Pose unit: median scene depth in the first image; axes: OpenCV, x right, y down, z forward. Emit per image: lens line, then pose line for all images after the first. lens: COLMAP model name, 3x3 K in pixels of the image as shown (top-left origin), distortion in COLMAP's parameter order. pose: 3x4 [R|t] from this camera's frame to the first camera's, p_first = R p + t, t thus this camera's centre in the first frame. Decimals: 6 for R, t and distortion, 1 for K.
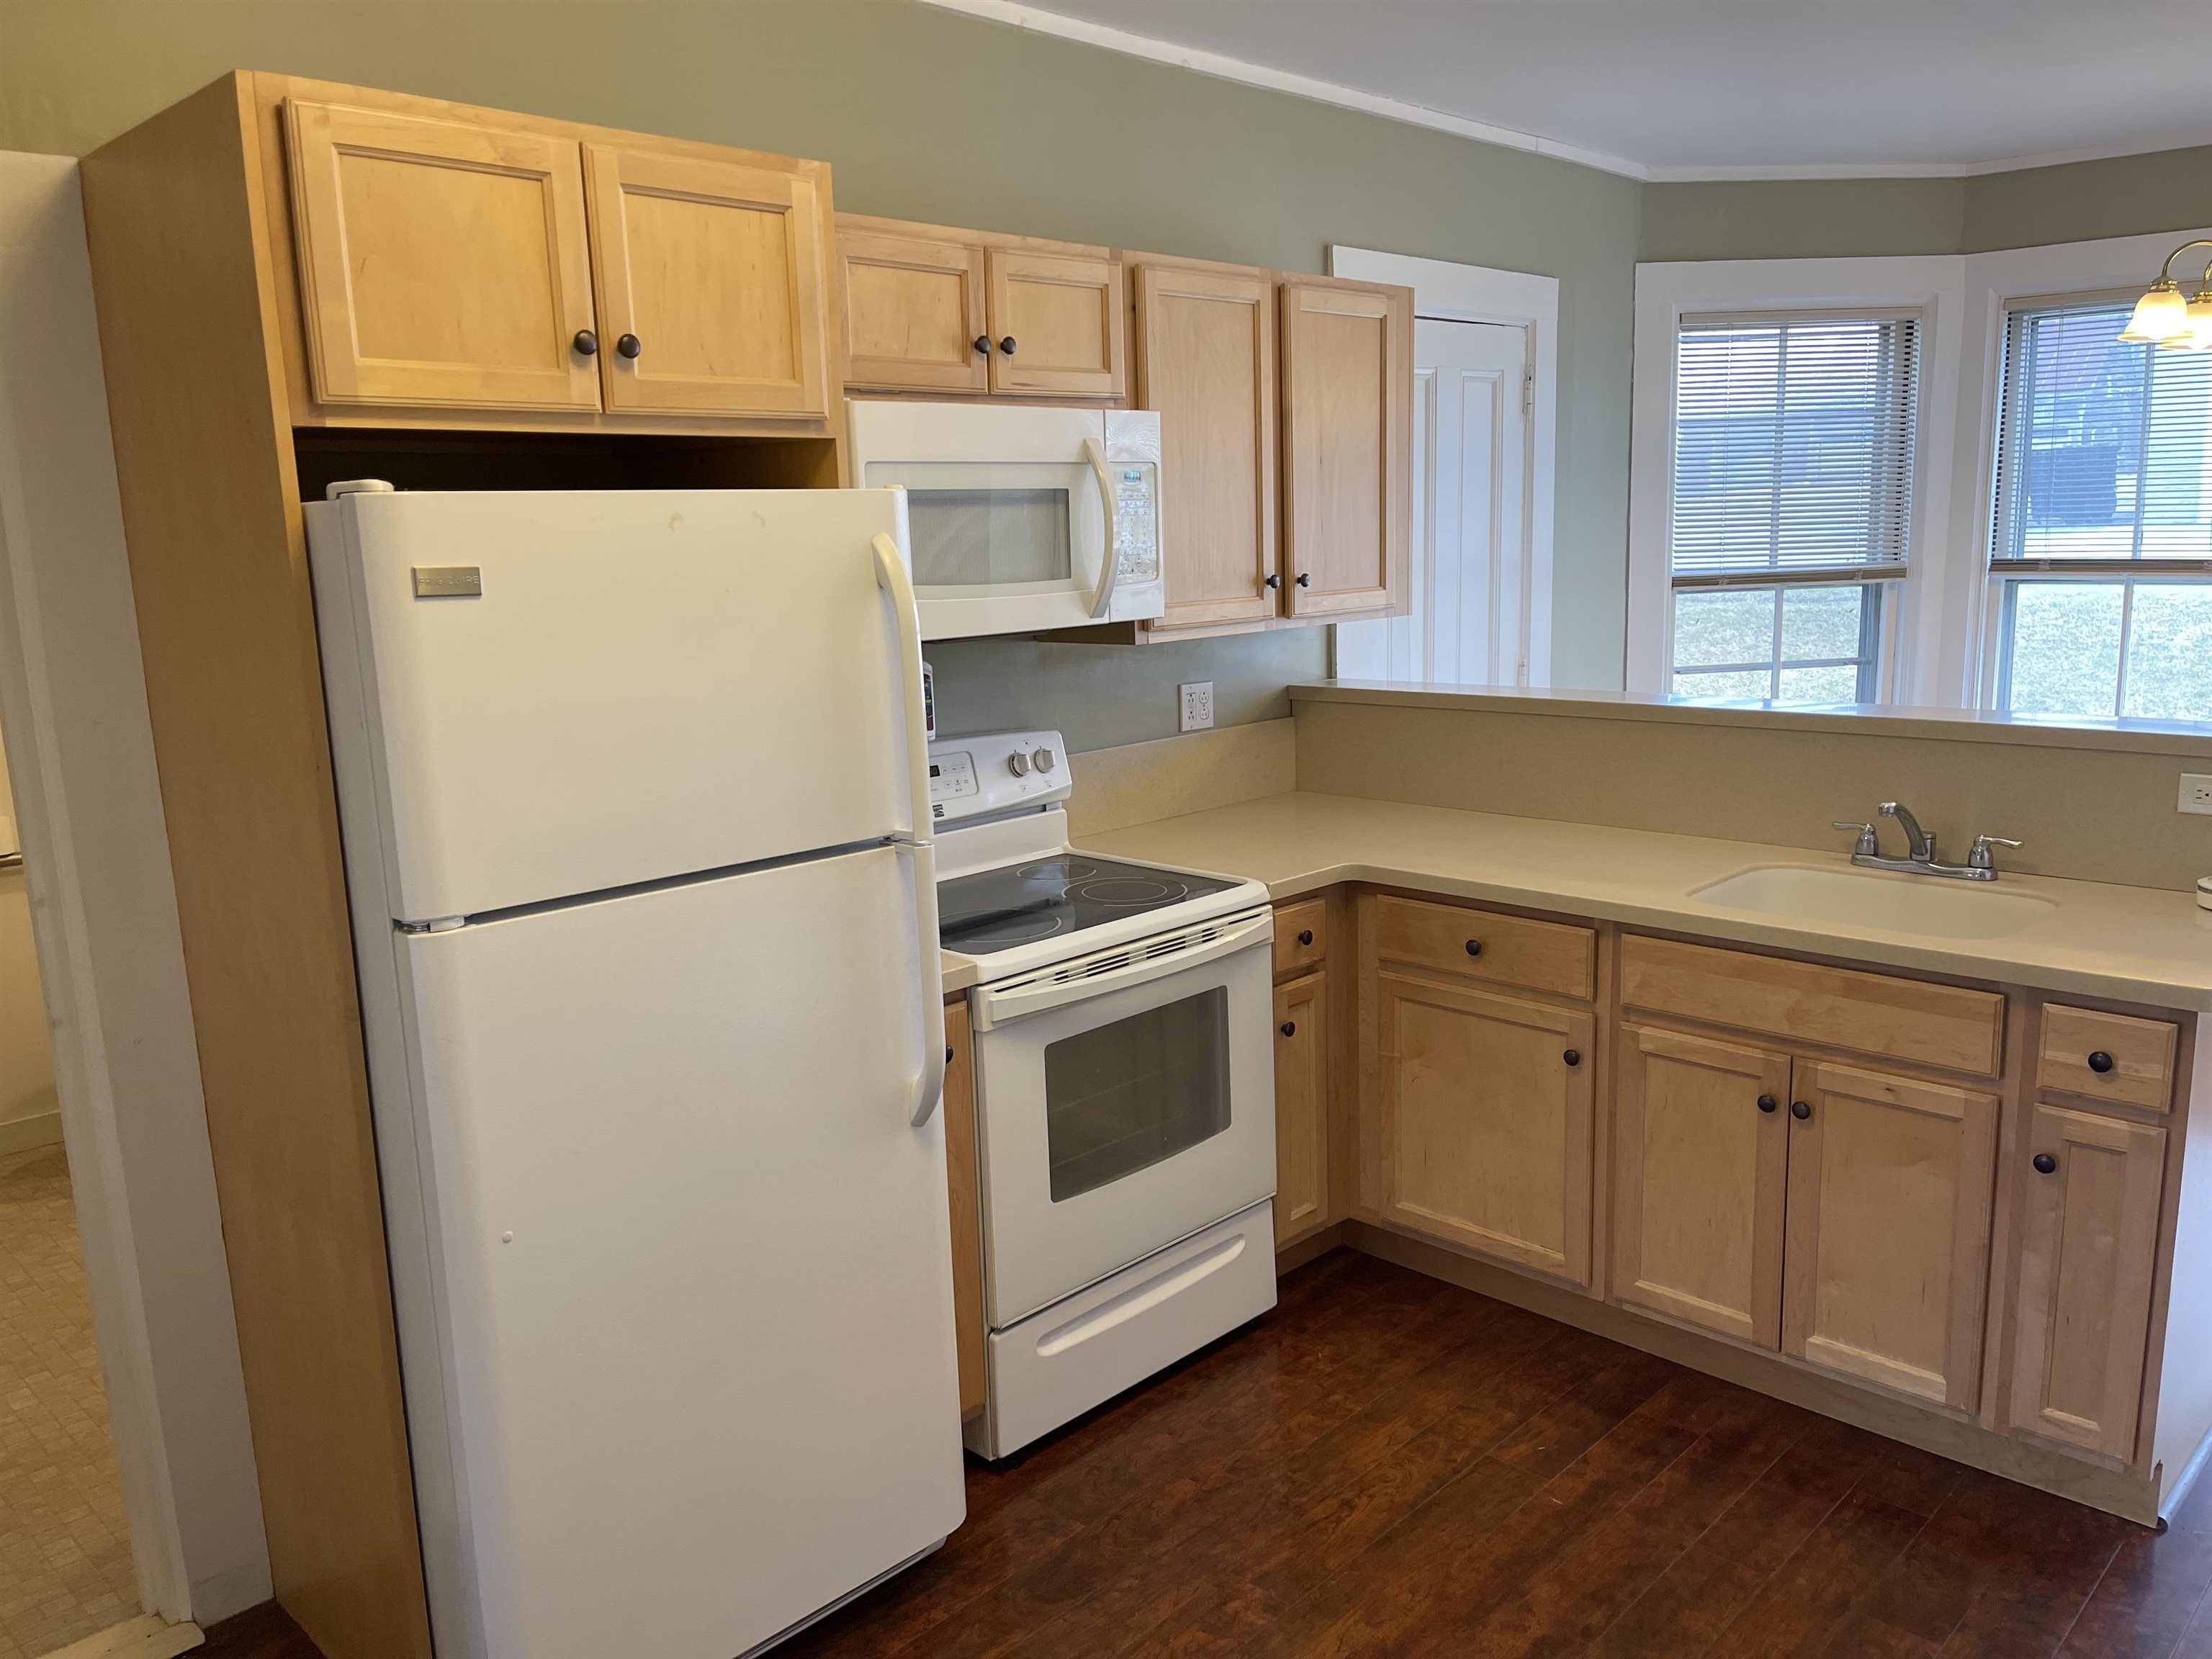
lens RADIAL K [[1665.4, 0, 1103.2], [0, 1665.4, 849.1], [0, 0, 1]] dist [0.062801, -0.096507]
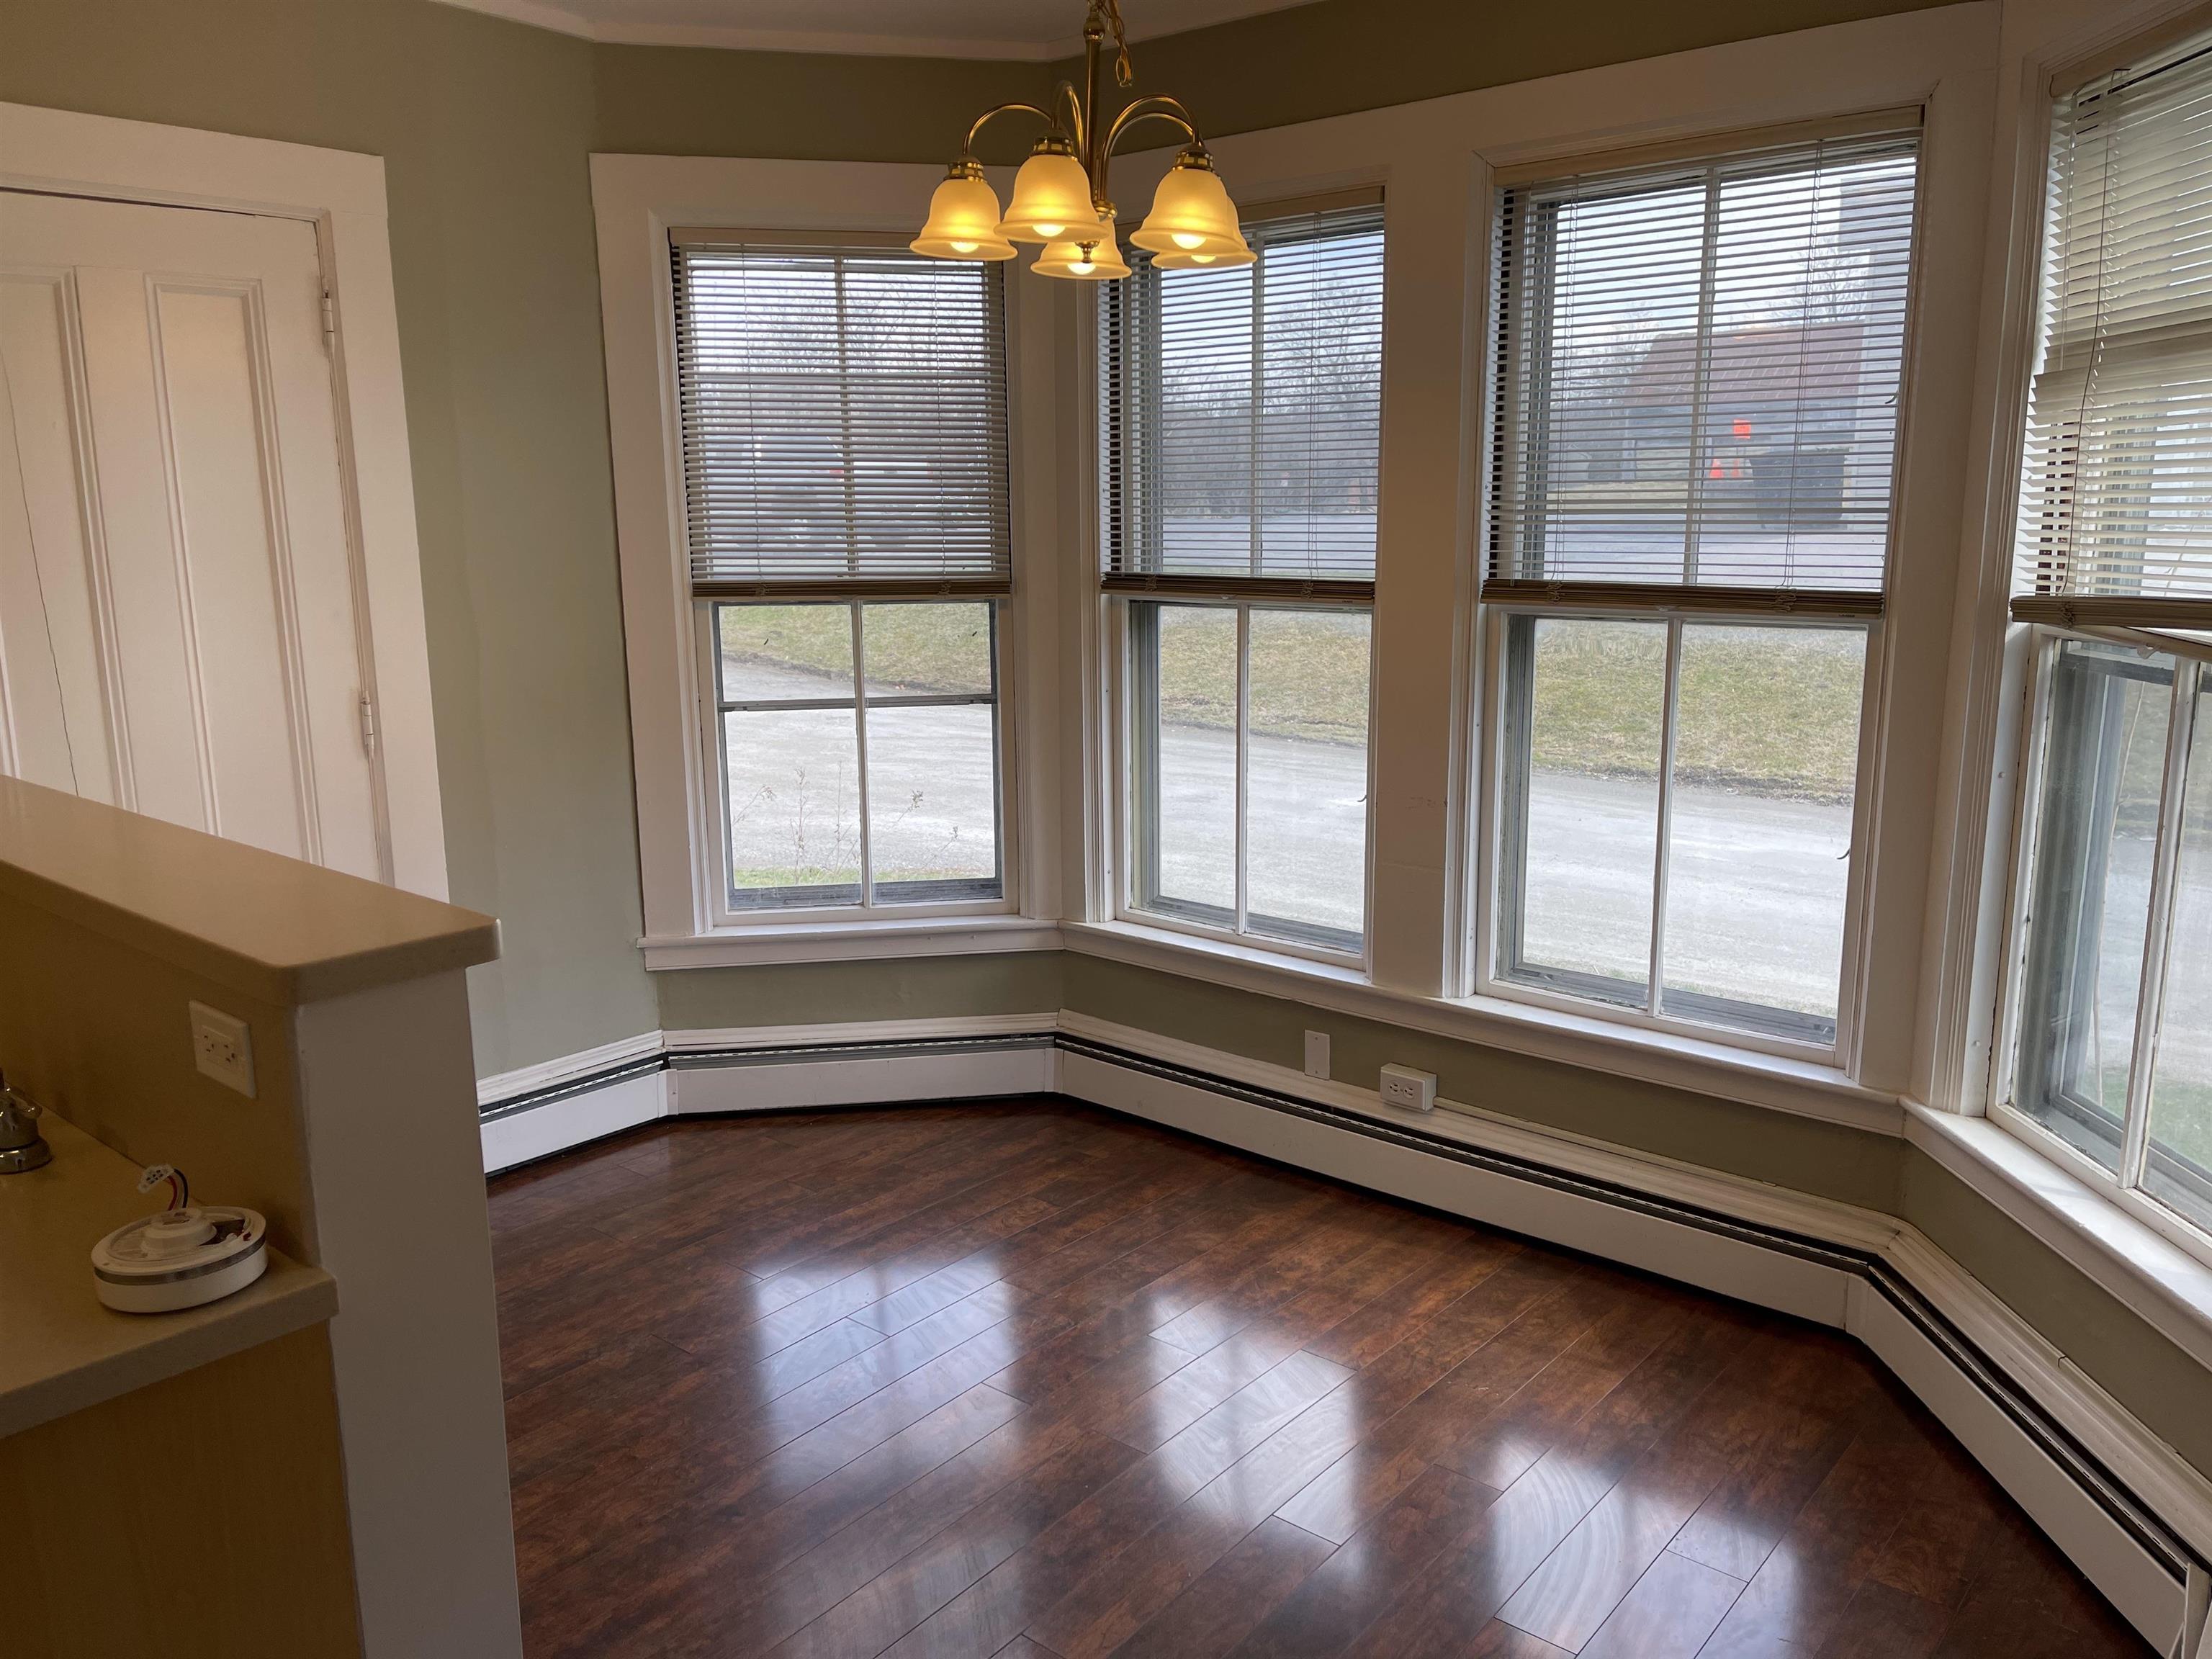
lens RADIAL K [[1645.2, 0, 1106.0], [0, 1645.2, 829.5], [0, 0, 1]] dist [0.006876, 0.000309]
pose [[0.996208, 0.012308, 0.086125, 0.456391], [-0.012392, 0.999923, 0.000432, -0.055222], [-0.086113, -0.001498, 0.996284, 0.253649]]
